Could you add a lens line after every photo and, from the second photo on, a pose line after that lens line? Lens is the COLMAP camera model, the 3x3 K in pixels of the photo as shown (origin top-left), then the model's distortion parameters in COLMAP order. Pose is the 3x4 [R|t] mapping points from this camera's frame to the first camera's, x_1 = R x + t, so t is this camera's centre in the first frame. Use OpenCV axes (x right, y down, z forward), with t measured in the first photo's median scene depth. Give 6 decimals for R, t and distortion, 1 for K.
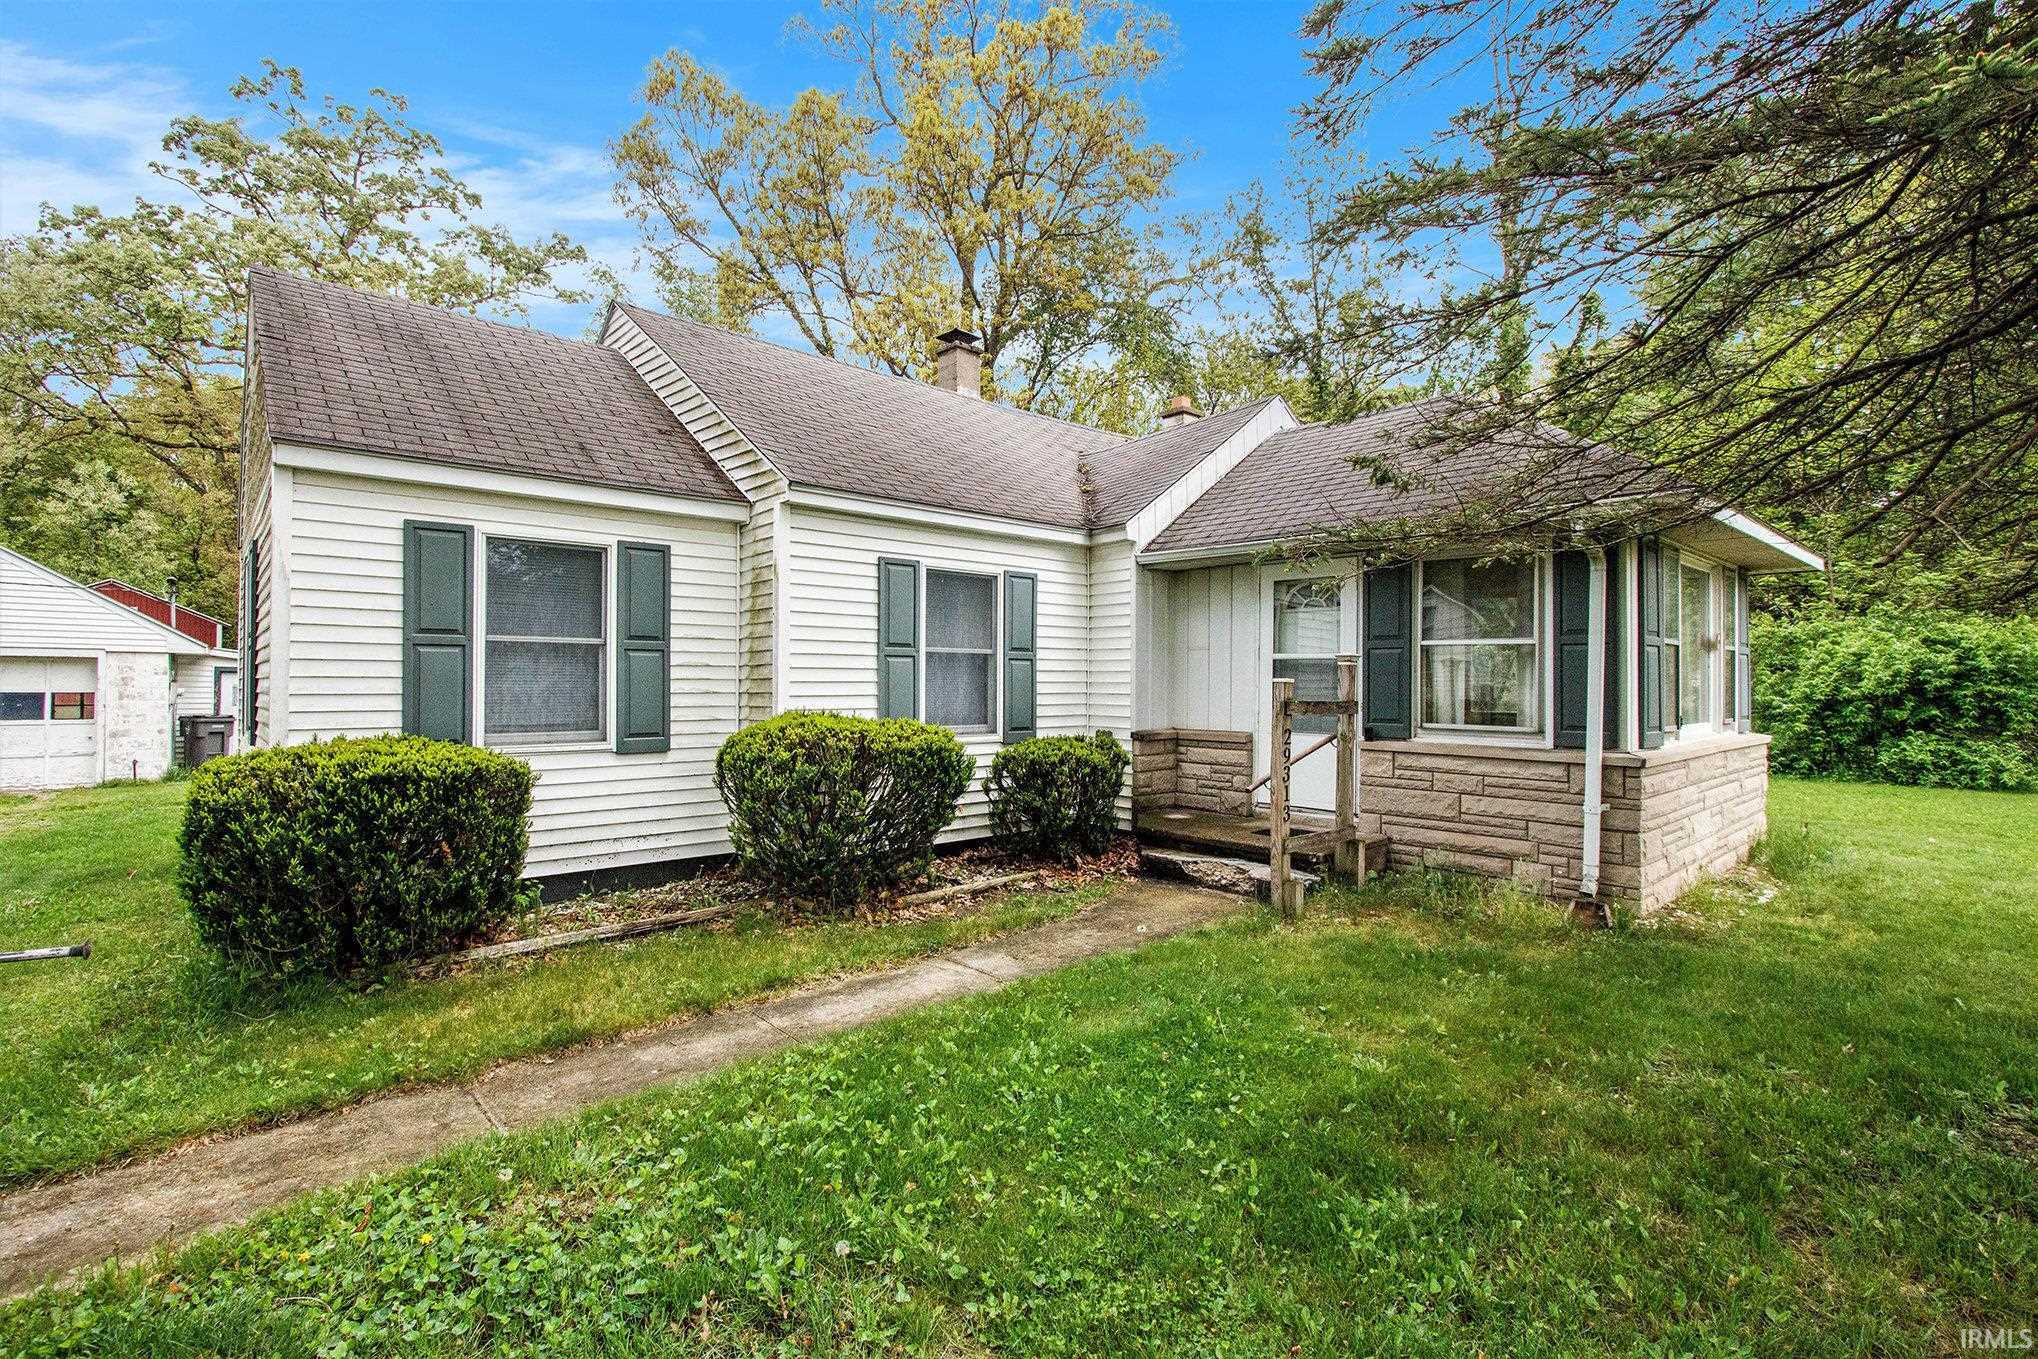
lens RADIAL K [[958.8, 0, 1013.6], [0, 958.8, 670.6], [0, 0, 1]] dist [-0.016138, 0.003444]
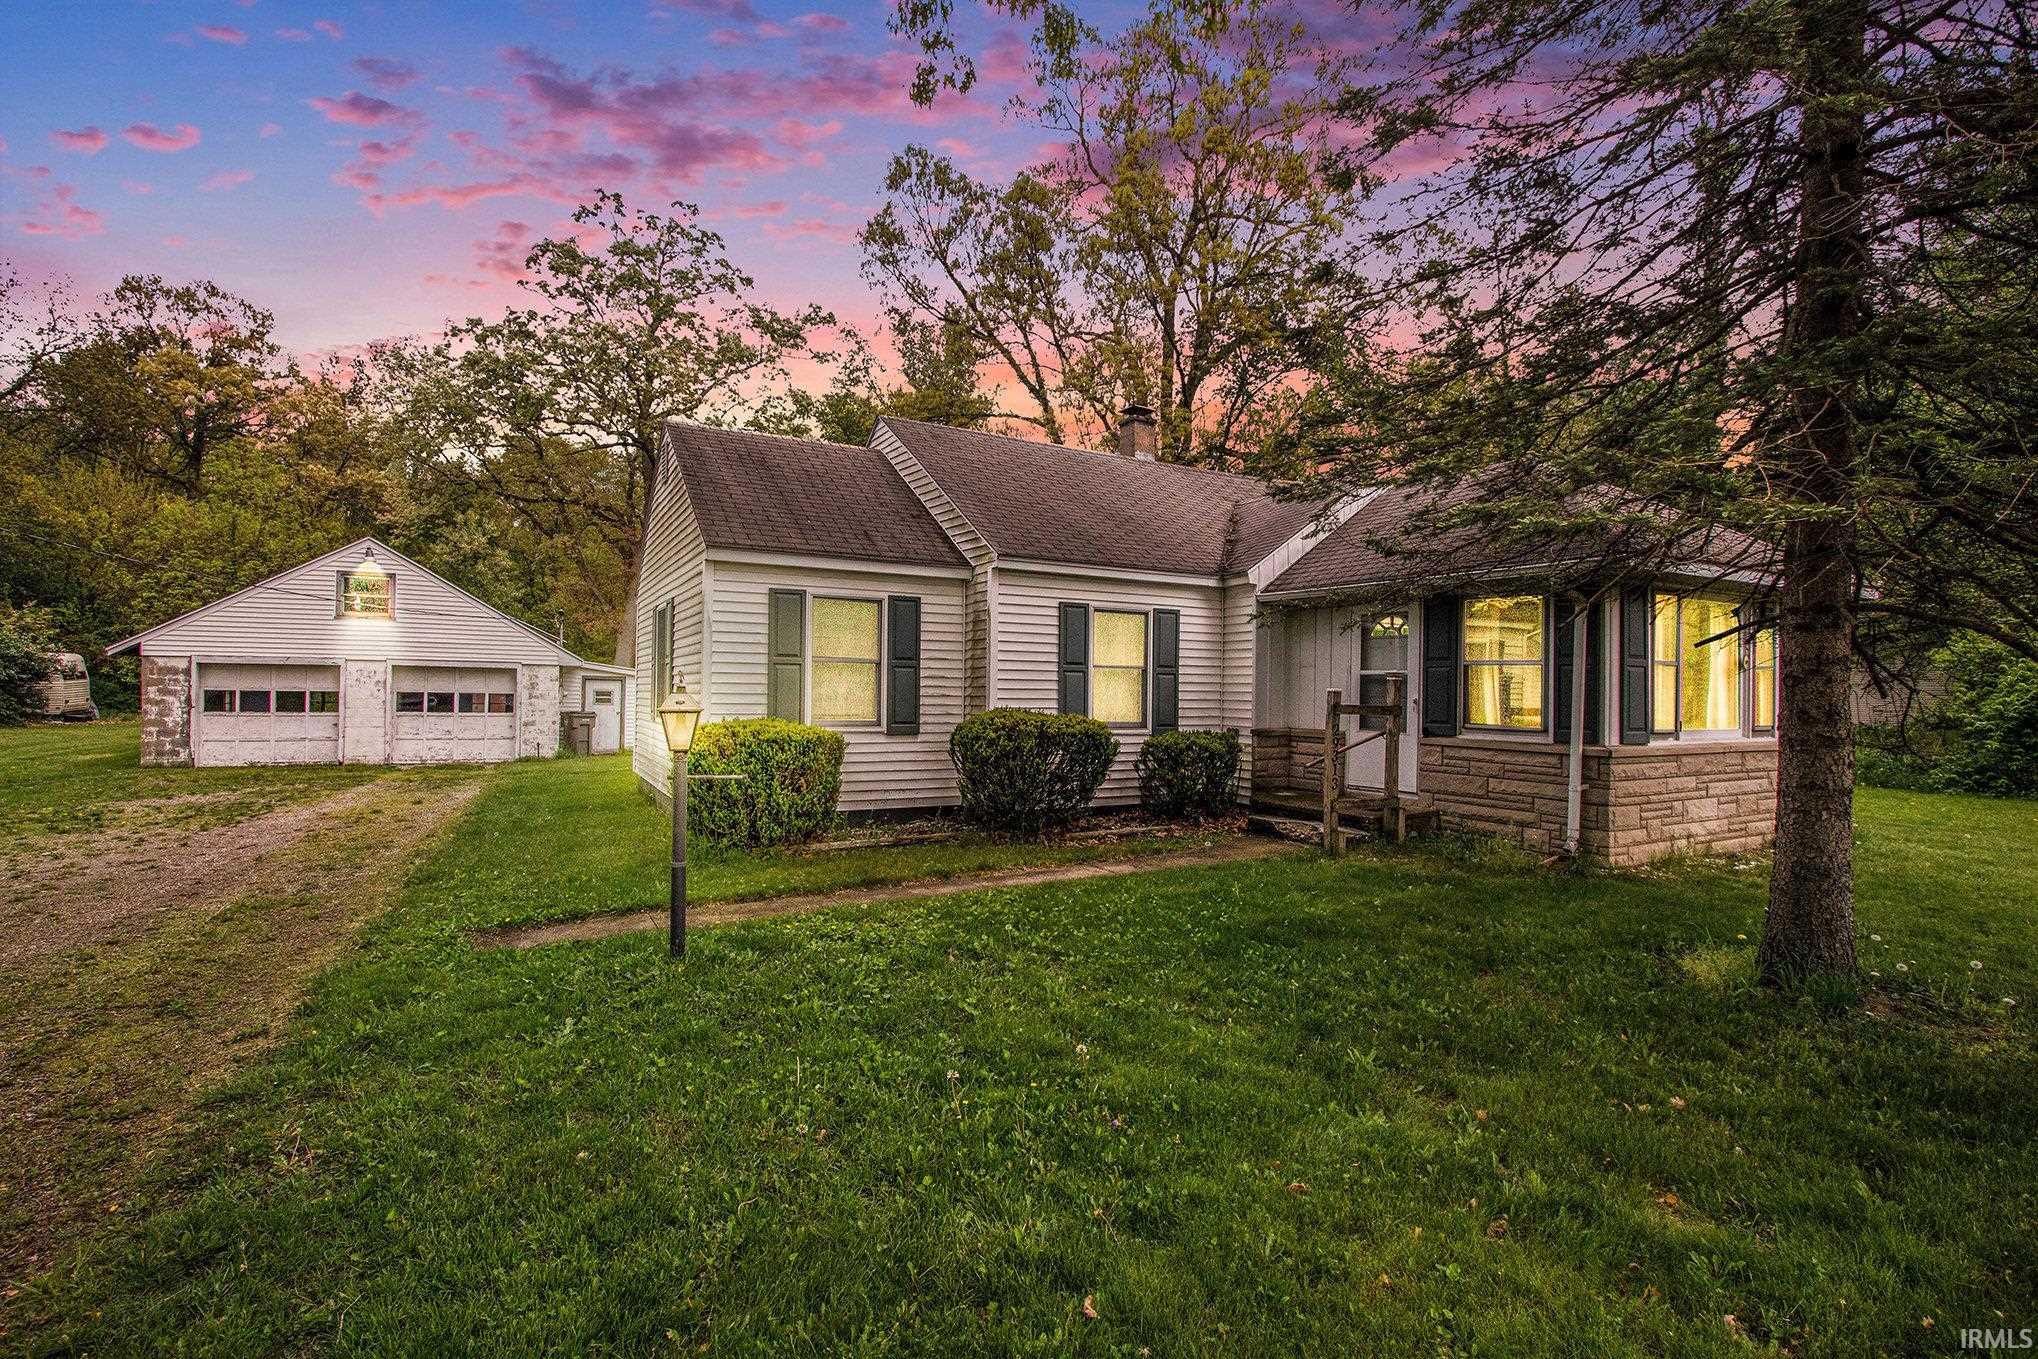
lens RADIAL K [[958.8, 0, 1007.0], [0, 958.8, 679.9], [0, 0, 1]] dist [-0.016138, 0.003444]
pose [[0.973369, 0.005972, -0.229167, 0.096489], [-0.006478, 0.999978, -0.001456, 0.000038], [0.229154, 0.002902, 0.973386, -0.352457]]
